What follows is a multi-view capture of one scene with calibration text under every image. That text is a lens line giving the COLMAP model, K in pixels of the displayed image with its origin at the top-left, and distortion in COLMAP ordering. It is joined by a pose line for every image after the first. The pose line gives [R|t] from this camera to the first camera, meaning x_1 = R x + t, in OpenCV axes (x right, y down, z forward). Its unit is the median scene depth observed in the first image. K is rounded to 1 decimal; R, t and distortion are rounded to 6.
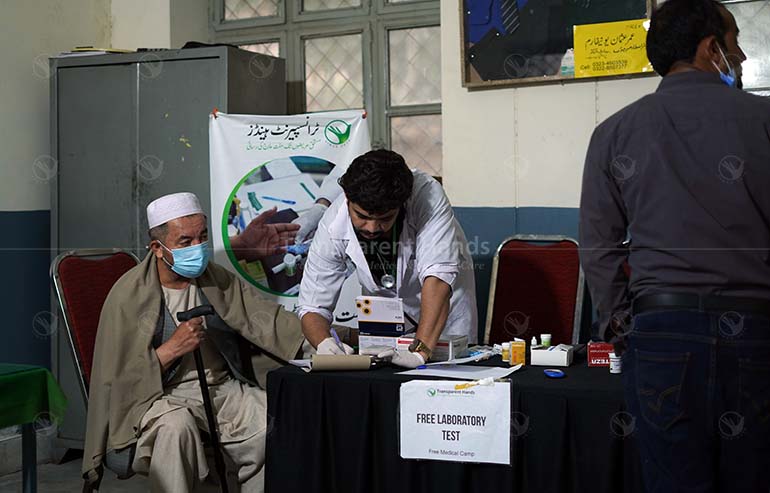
lens RADIAL K [[1102.2, 0, 368.7], [0, 1102.2, 222.2], [0, 0, 1]] dist [-0.012261, -0.020000]
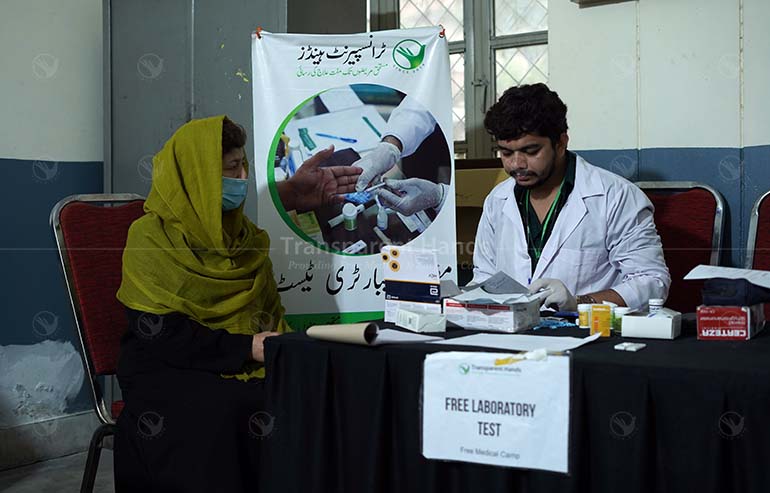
lens RADIAL K [[1112.3, 0, 385.0], [0, 1112.3, 246.5], [0, 0, 1]] dist [-0.010220, -0.131185]
pose [[0.989976, 0.004725, -0.141154, 0.080316], [-0.000013, 0.999443, 0.033364, 0.037134], [0.141233, -0.033028, 0.989425, 0.203881]]
